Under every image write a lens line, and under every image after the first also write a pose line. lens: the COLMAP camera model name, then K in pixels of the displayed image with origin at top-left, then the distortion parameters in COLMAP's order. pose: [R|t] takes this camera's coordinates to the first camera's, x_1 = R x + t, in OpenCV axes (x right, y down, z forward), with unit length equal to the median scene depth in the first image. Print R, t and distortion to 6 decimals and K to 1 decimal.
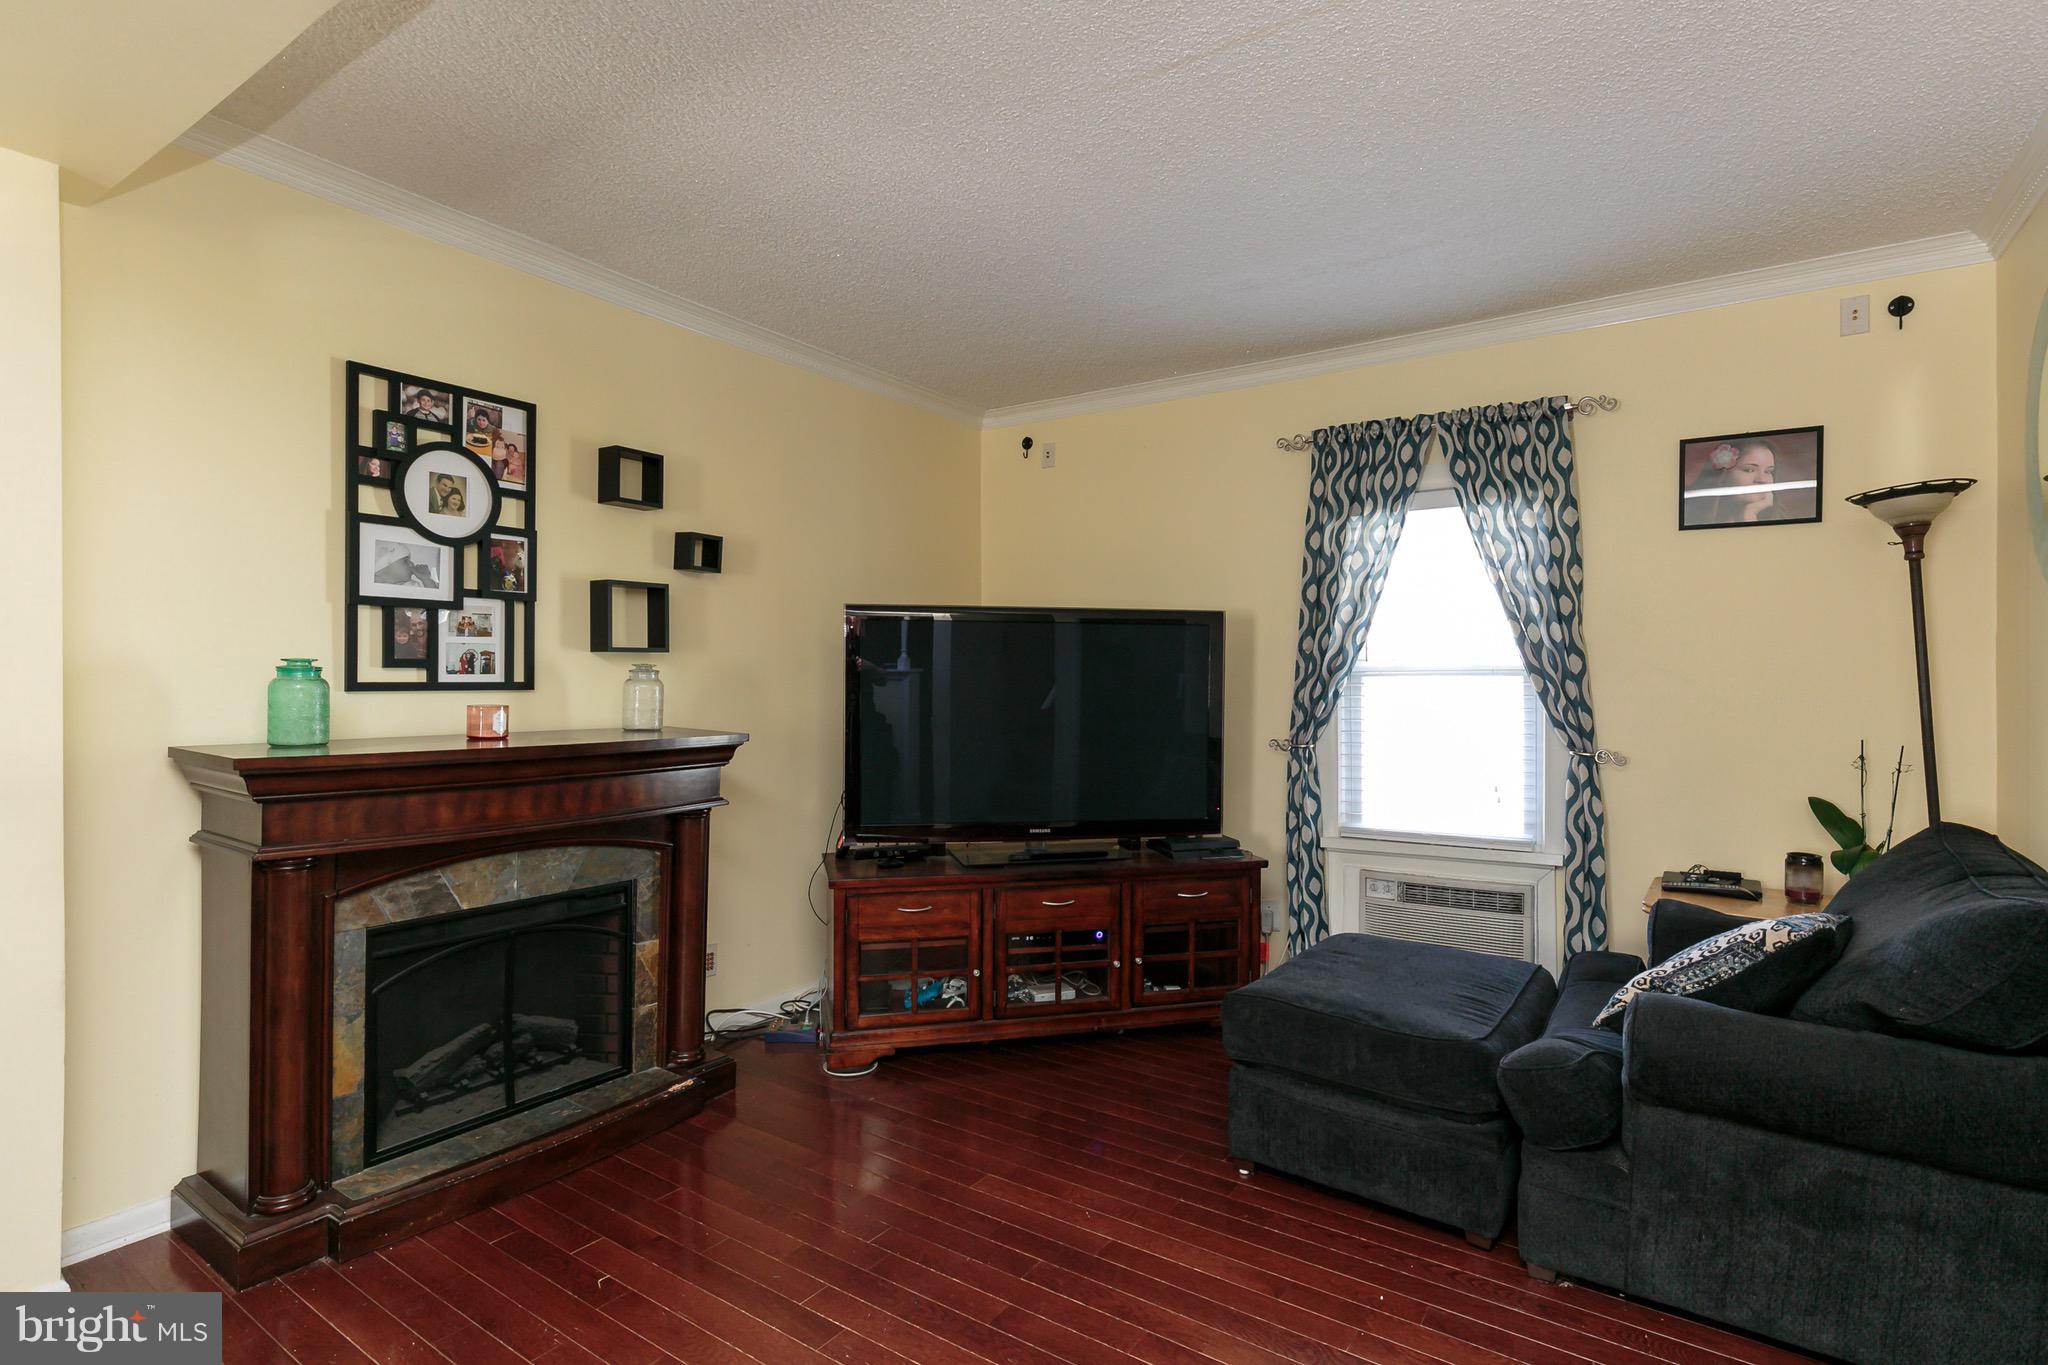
lens RADIAL K [[1005.0, 0, 1015.6], [0, 1005.0, 681.8], [0, 0, 1]] dist [-0.001053, -0.001280]
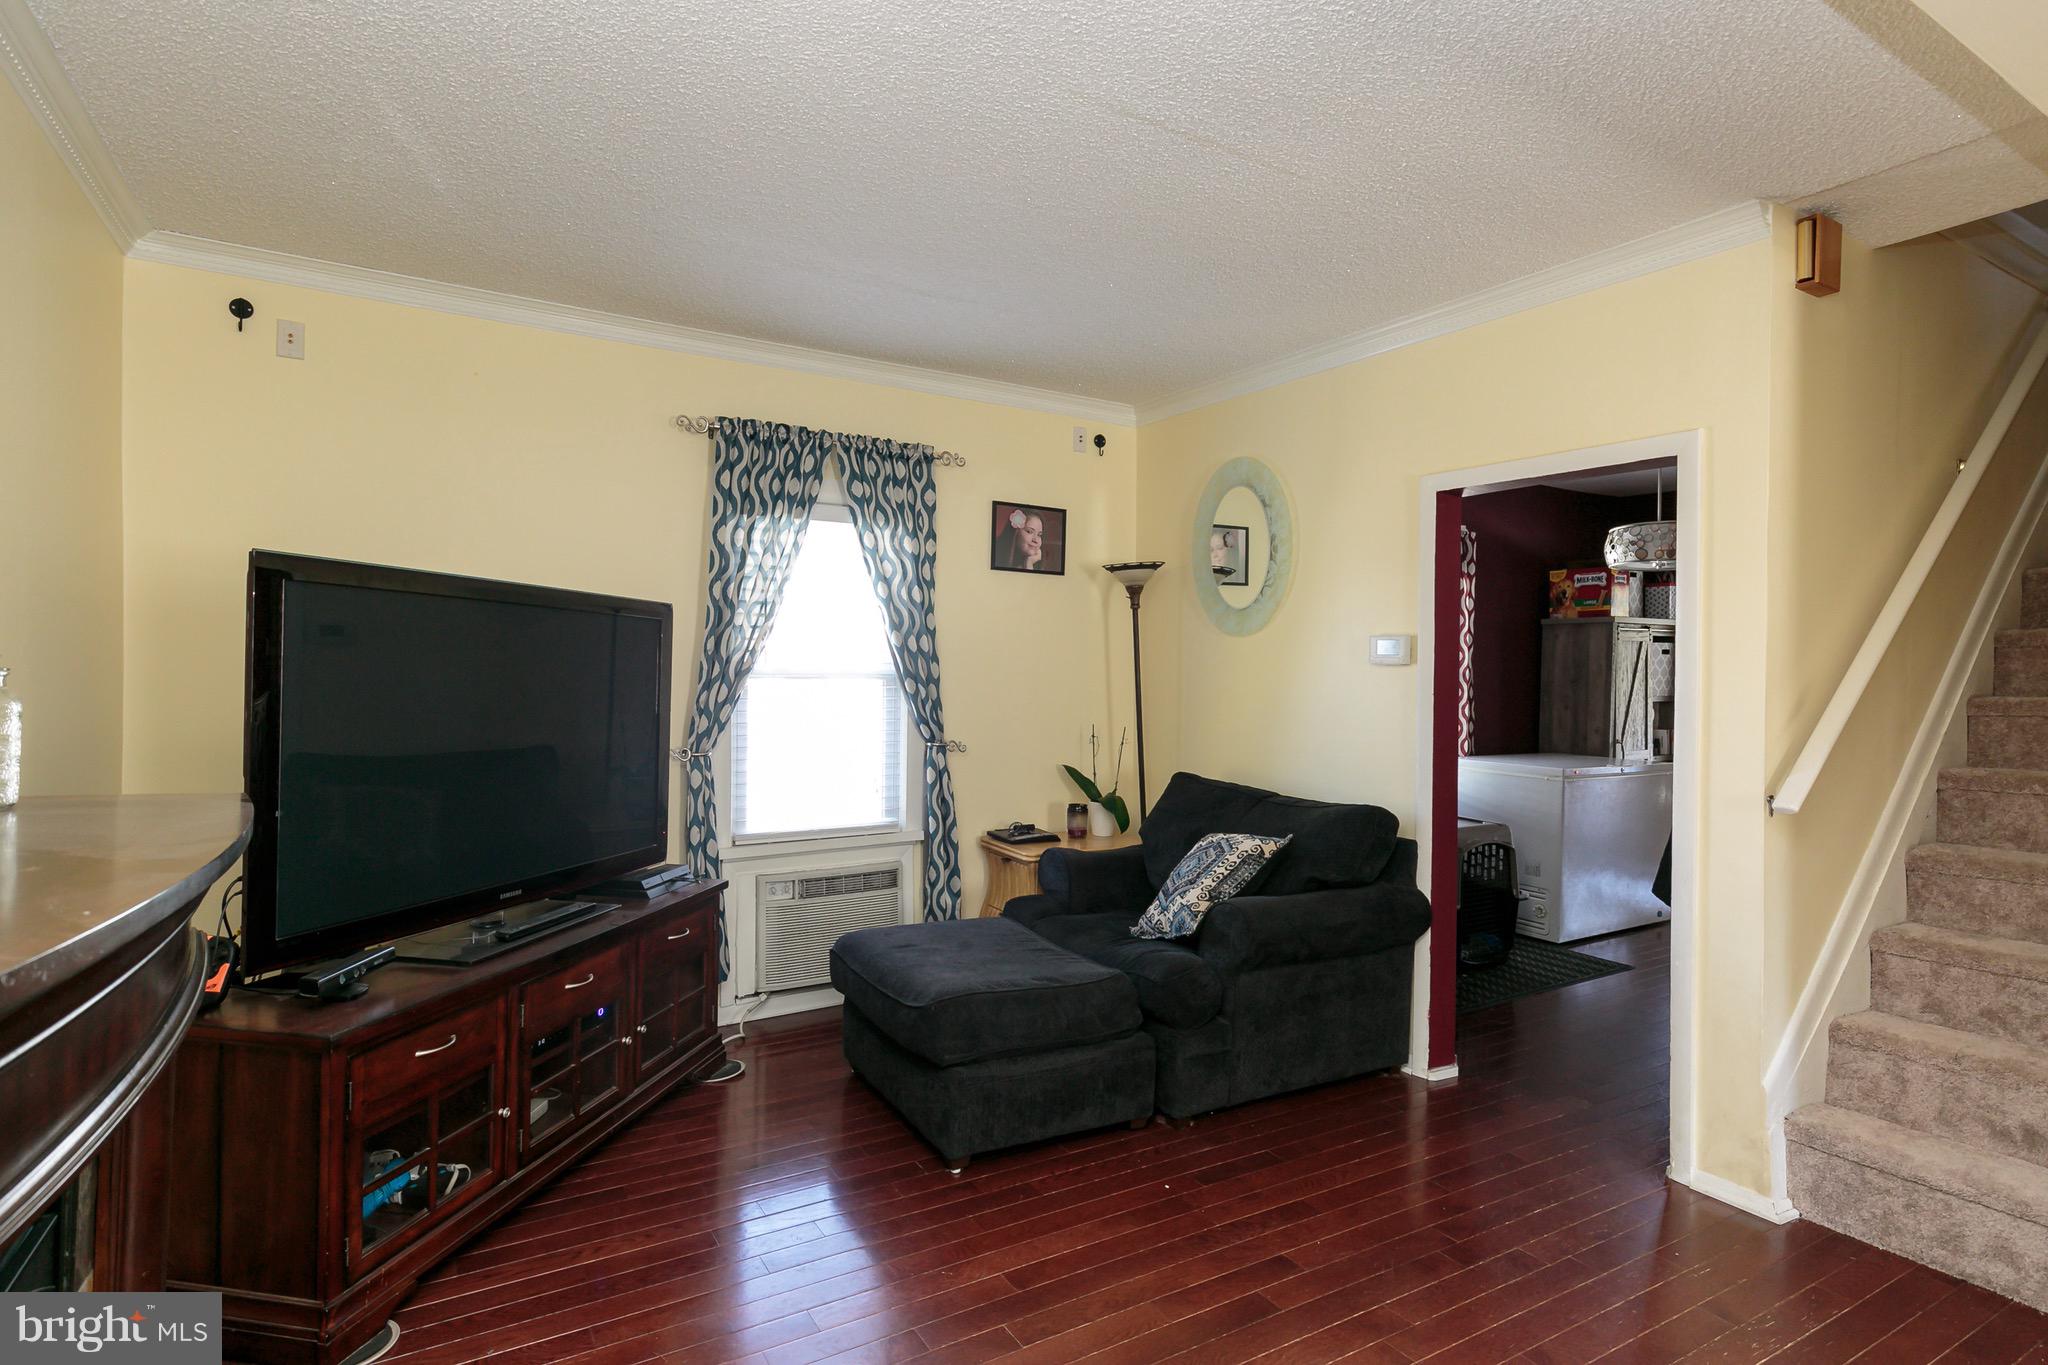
lens RADIAL K [[1051.3, 0, 1014.8], [0, 1051.3, 679.9], [0, 0, 1]] dist [-0.005175, -0.000808]
pose [[0.410450, 0.001399, 0.911882, -0.824846], [-0.006829, 0.999975, 0.001539, -0.013673], [-0.911858, -0.006859, 0.410449, 0.588945]]
